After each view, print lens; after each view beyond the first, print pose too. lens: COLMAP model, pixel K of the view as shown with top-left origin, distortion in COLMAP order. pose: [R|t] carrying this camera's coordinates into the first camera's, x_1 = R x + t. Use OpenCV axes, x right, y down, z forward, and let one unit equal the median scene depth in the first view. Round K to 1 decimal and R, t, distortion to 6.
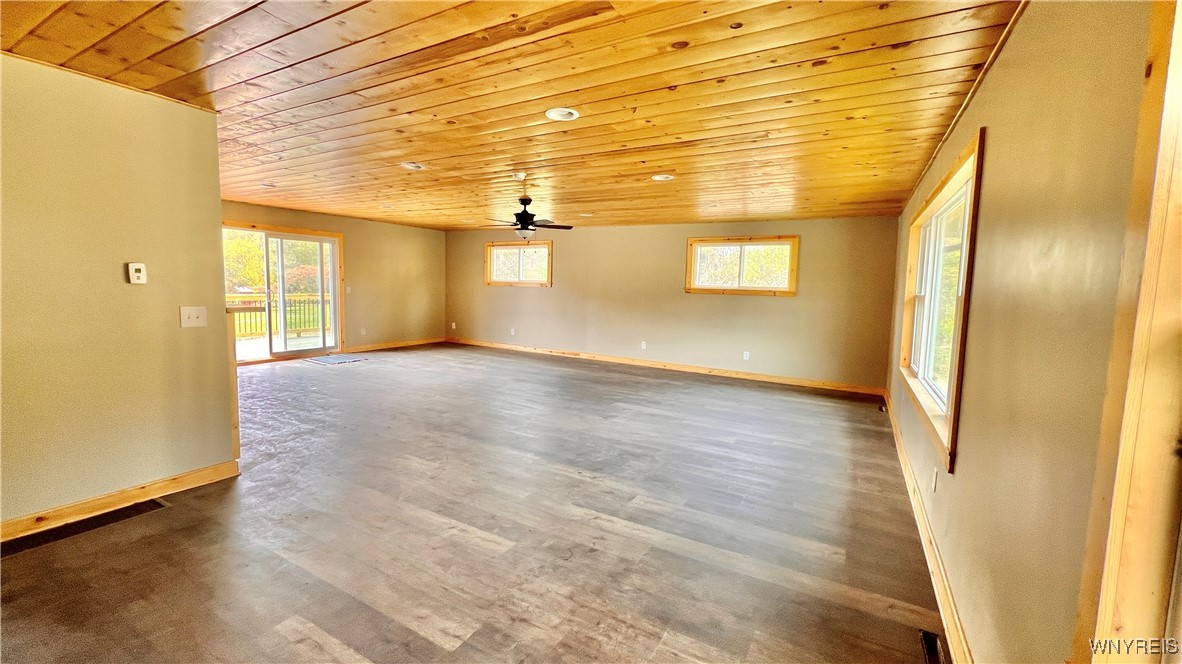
lens RADIAL K [[471.9, 0, 589.0], [0, 471.9, 331.3], [0, 0, 1]] dist [-0.002502, 0.000799]
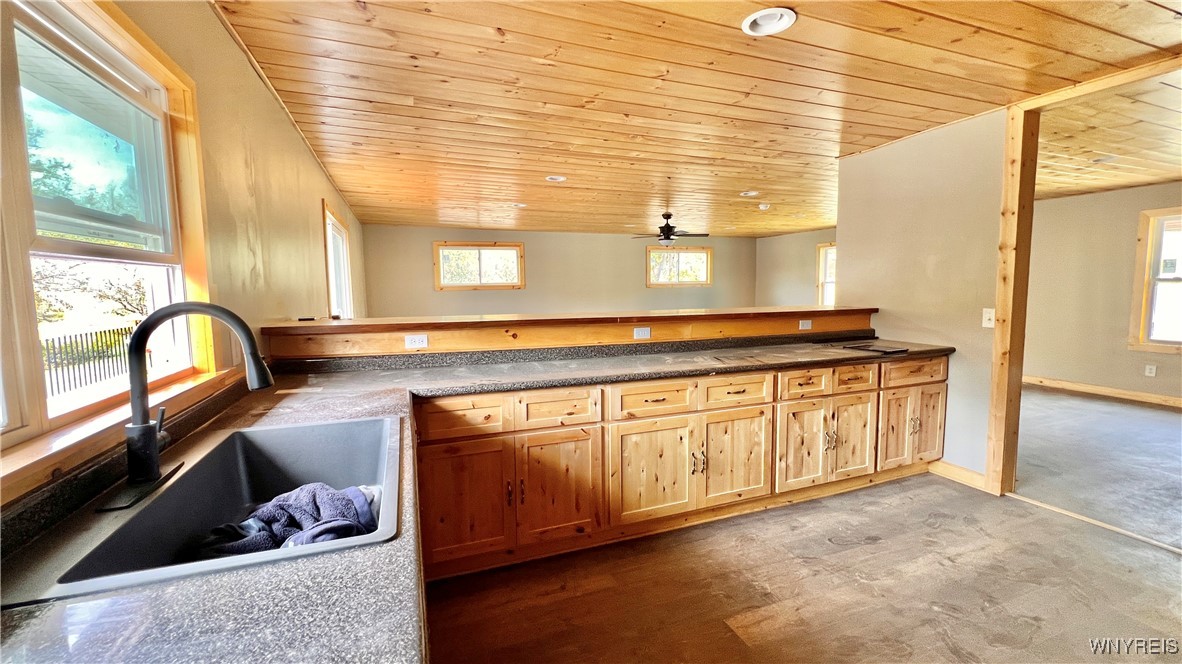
lens RADIAL K [[477.8, 0, 586.6], [0, 477.8, 329.5], [0, 0, 1]] dist [-0.007124, -0.000398]
pose [[0.634768, -0.108918, 0.764988, -0.964703], [0.107479, 0.992837, 0.052175, -0.056309], [-0.765191, 0.049101, 0.641928, 0.299448]]
